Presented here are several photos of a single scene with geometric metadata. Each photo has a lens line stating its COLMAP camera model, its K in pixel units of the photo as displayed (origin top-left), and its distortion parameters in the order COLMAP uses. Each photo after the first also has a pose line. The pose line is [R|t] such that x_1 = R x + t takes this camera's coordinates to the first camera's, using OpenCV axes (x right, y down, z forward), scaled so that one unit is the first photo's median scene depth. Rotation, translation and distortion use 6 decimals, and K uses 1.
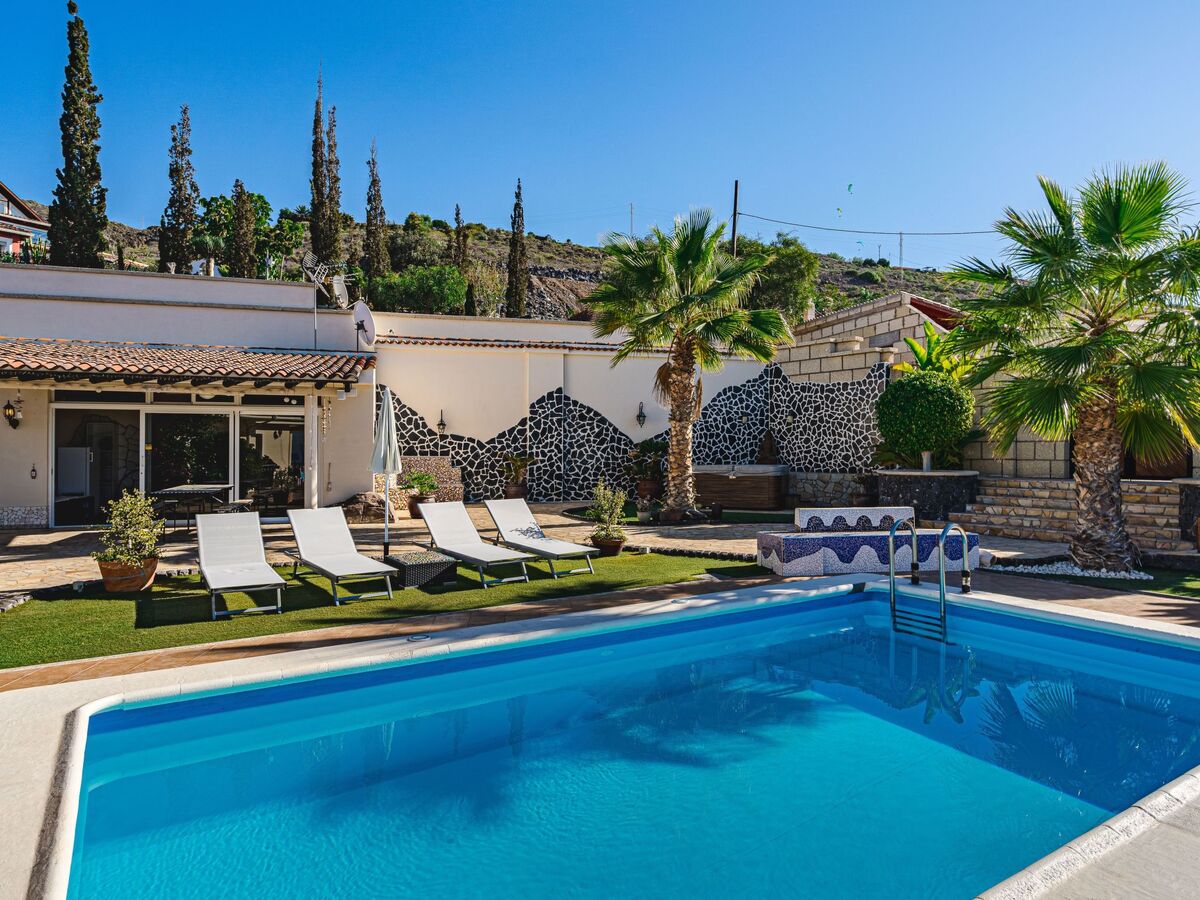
lens RADIAL K [[891.6, 0, 599.6], [0, 891.6, 428.5], [0, 0, 1]] dist [0.036596, -0.000215]
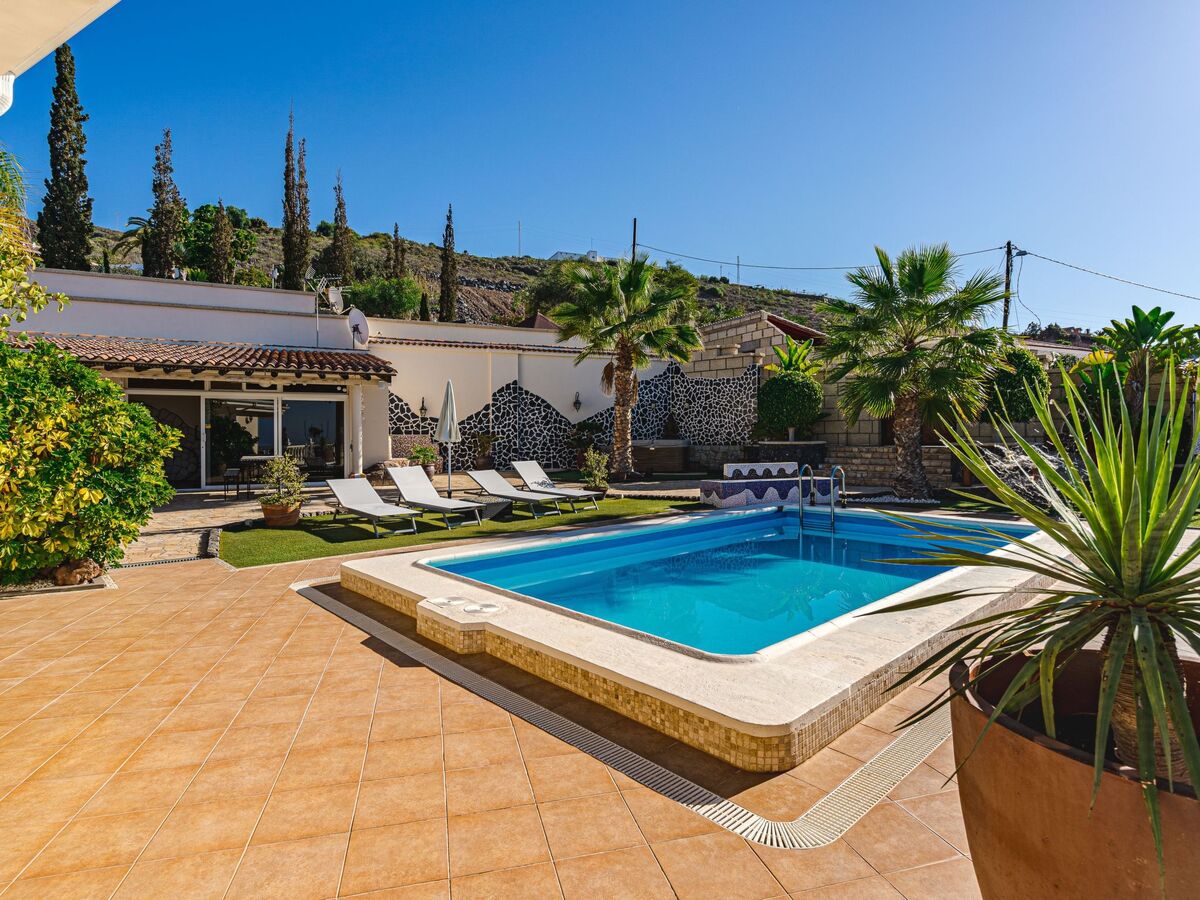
lens RADIAL K [[891.6, 0, 599.6], [0, 891.6, 428.5], [0, 0, 1]] dist [0.036596, -0.000215]
pose [[0.974554, -0.004347, 0.224112, -0.216348], [0.002609, 0.999964, 0.008052, 0.013011], [-0.224139, -0.007263, 0.974530, -0.269193]]
